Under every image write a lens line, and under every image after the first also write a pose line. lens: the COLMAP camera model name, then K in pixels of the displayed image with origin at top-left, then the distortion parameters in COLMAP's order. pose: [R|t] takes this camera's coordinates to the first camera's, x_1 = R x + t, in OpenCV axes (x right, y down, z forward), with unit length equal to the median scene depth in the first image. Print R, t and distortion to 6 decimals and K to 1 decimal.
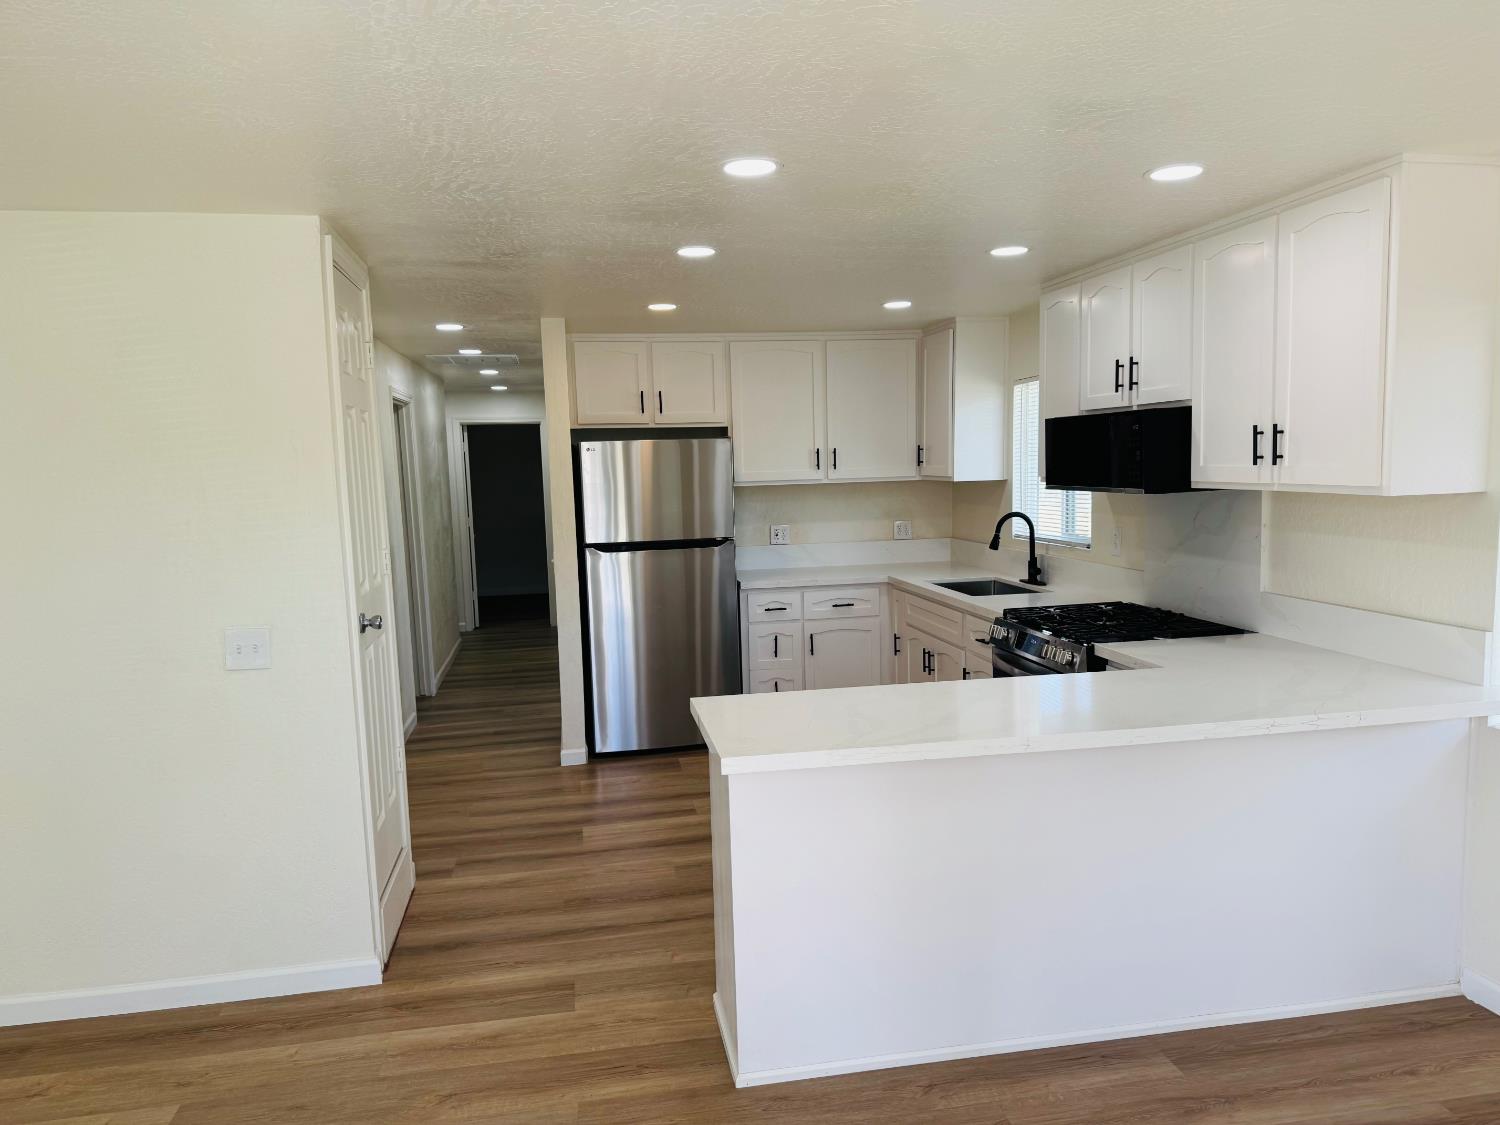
lens RADIAL K [[1056.4, 0, 757.0], [0, 1056.4, 569.5], [0, 0, 1]] dist [0.037151, -0.049023]
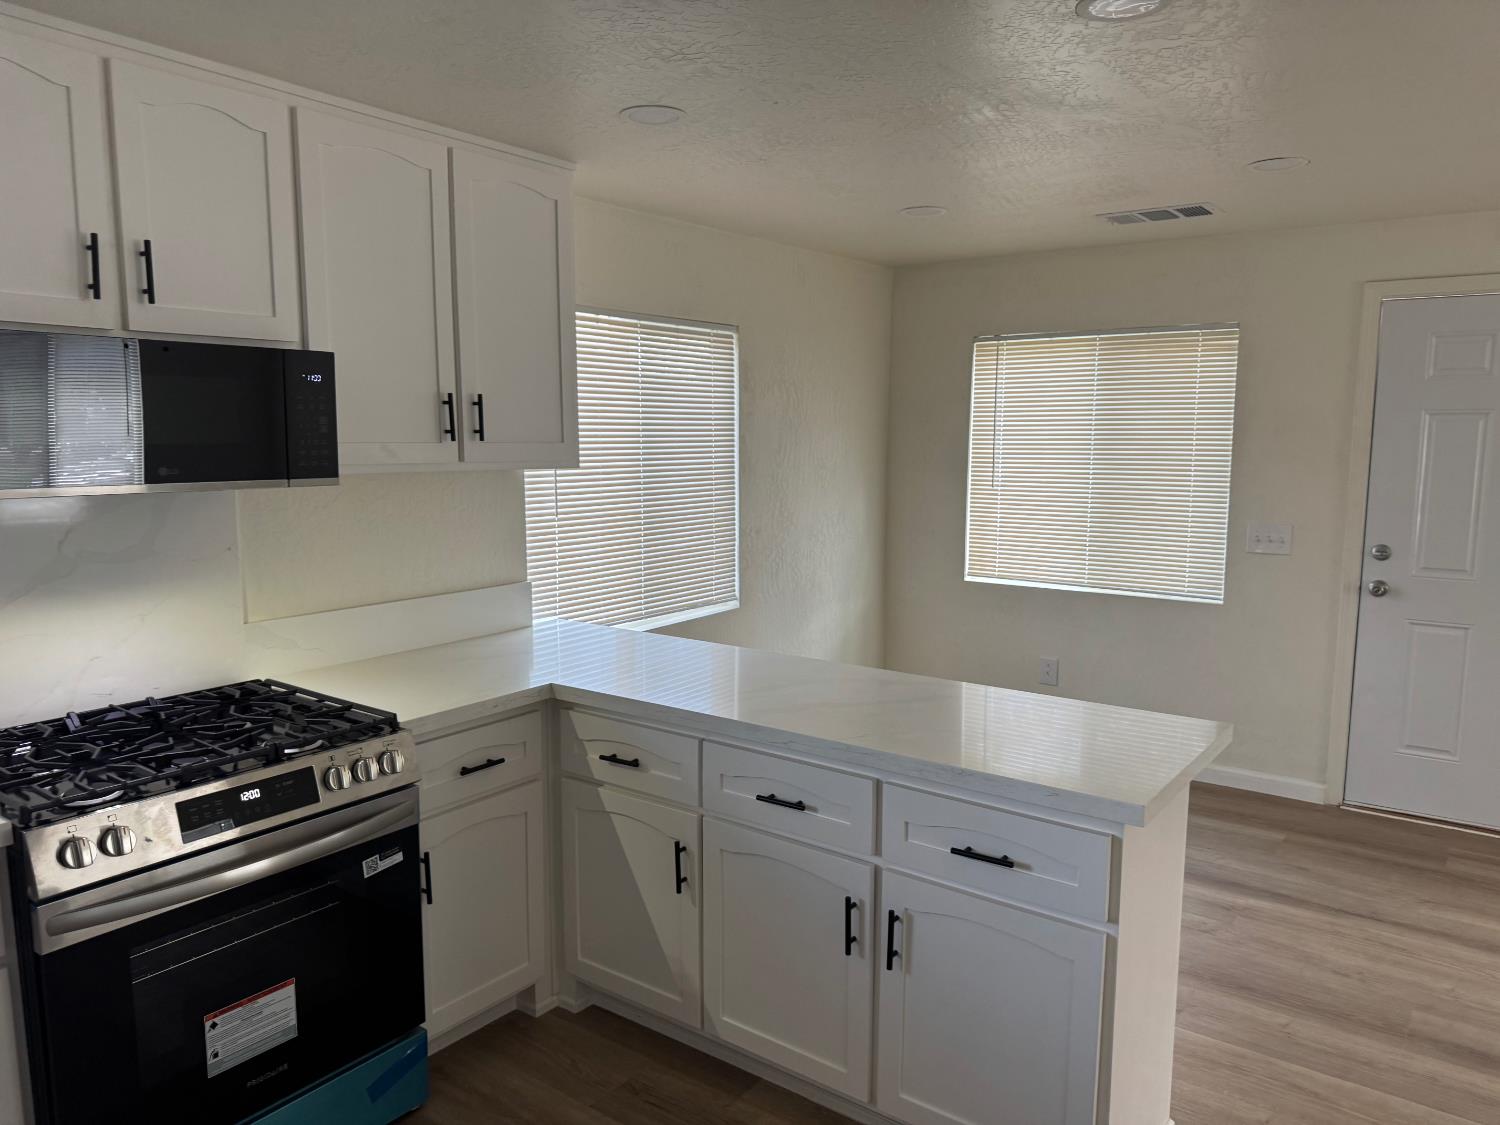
lens RADIAL K [[1056.4, 0, 753.4], [0, 1056.4, 572.9], [0, 0, 1]] dist [0.037151, -0.049023]
pose [[-0.683273, -0.068253, 0.726966, -0.264118], [0.094301, 0.979034, 0.180553, -0.105839], [-0.724048, 0.191921, -0.662511, 1.189621]]
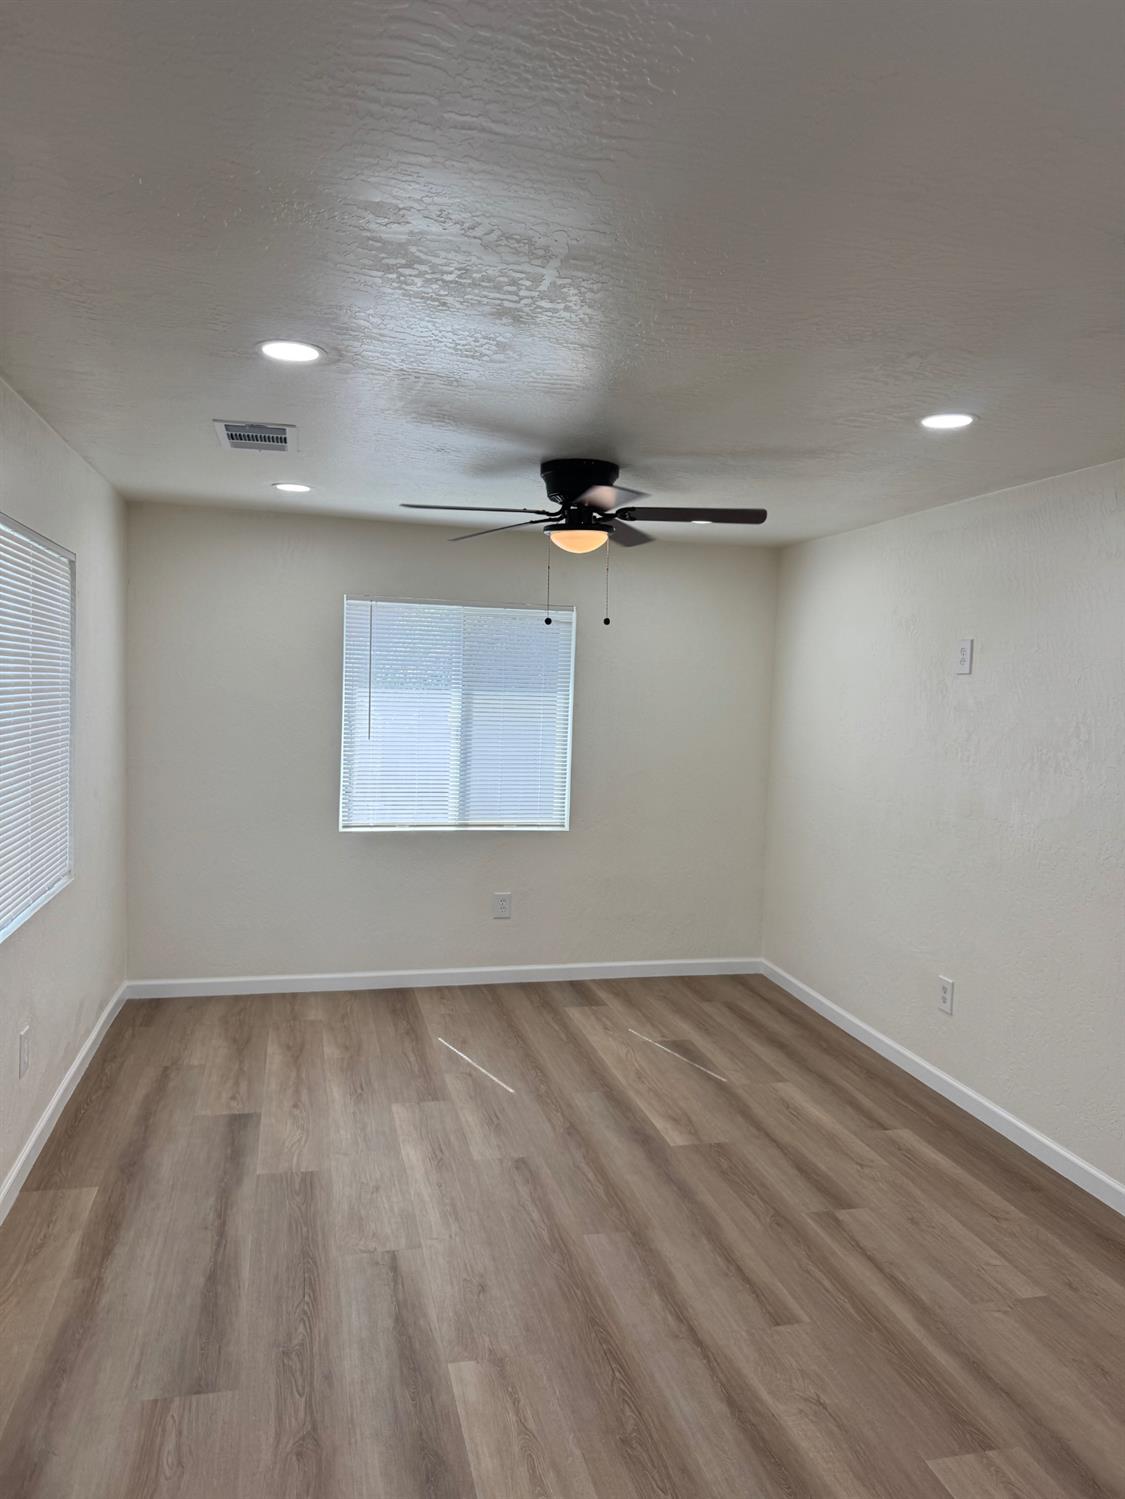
lens RADIAL K [[1055.7, 0, 547.8], [0, 1055.7, 740.3], [0, 0, 1]] dist [0.037151, -0.049023]
pose [[0.053792, 0.086350, -0.994812, 0.284123], [-0.136774, 0.987501, 0.078320, -0.031009], [0.989141, 0.131852, 0.064930, 0.259774]]
